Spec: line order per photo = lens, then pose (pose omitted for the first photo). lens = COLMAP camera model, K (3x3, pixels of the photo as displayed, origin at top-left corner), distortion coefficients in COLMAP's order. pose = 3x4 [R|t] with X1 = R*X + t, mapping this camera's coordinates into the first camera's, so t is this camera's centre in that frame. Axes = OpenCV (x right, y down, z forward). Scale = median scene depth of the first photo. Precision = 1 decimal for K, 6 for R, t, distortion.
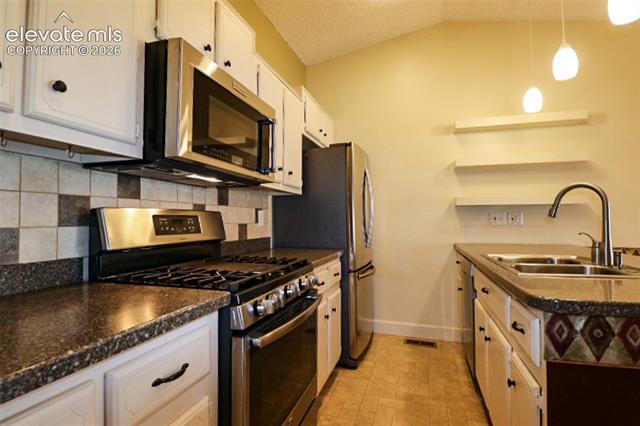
lens RADIAL K [[325.6, 0, 318.1], [0, 325.6, 207.2], [0, 0, 1]] dist [-0.000741, -0.000637]
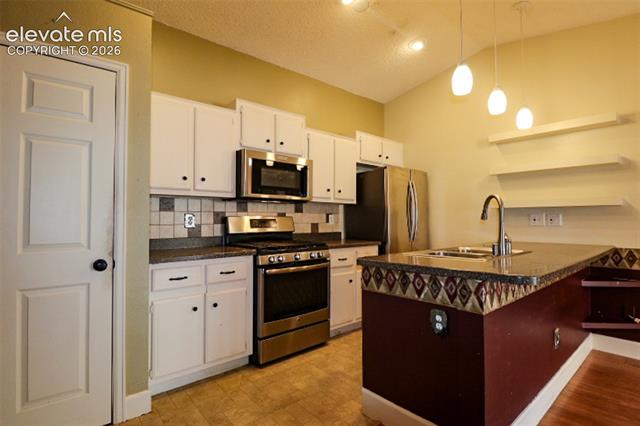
lens RADIAL K [[312.6, 0, 317.7], [0, 312.6, 210.6], [0, 0, 1]] dist [0.007917, -0.014577]
pose [[0.846044, -0.016419, -0.532861, 0.958364], [0.022760, 0.999727, 0.005332, -0.032595], [0.532628, -0.016639, 0.846186, -0.533460]]
